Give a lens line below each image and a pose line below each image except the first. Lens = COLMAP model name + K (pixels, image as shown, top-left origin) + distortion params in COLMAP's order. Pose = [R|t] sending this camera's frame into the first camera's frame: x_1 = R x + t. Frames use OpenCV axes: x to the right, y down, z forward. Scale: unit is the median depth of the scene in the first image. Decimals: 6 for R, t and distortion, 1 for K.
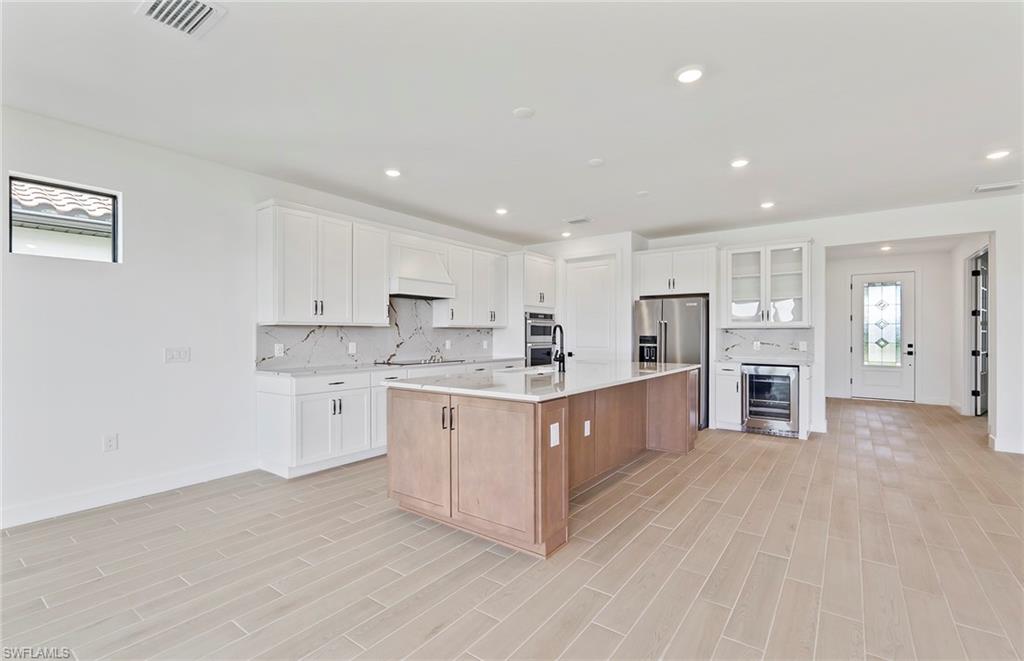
lens RADIAL K [[459.7, 0, 513.9], [0, 459.7, 334.3], [0, 0, 1]] dist [-0.000158, -0.000143]
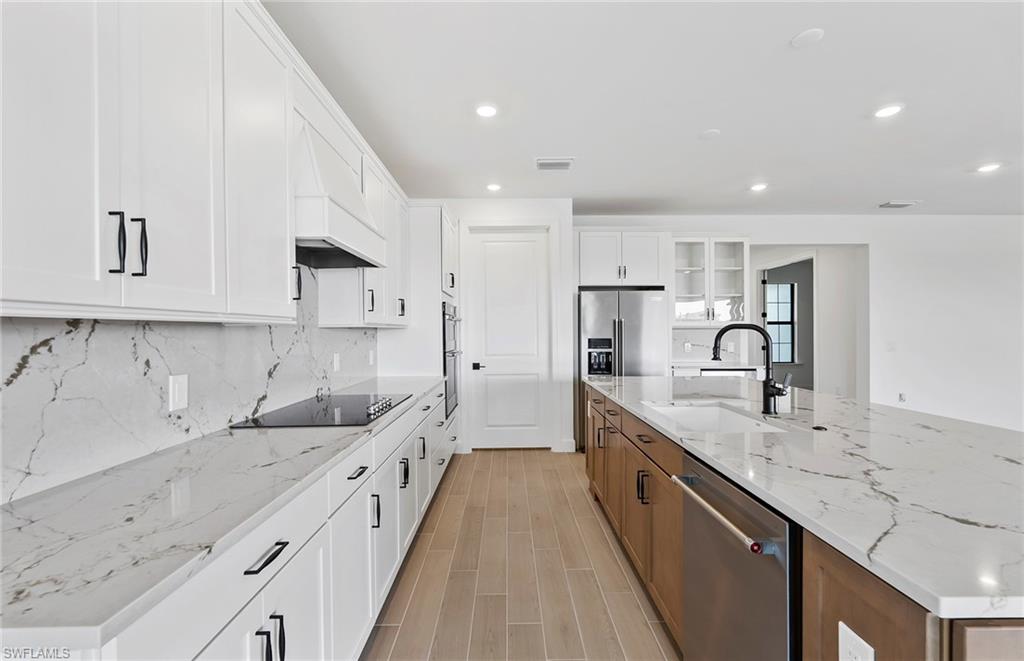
lens RADIAL K [[459.7, 0, 516.9], [0, 459.7, 331.8], [0, 0, 1]] dist [-0.000158, -0.000143]
pose [[0.790734, -0.005549, 0.612135, -0.303396], [0.007220, 0.999974, -0.000261, -0.008521], [-0.612118, 0.004626, 0.790753, 0.512961]]
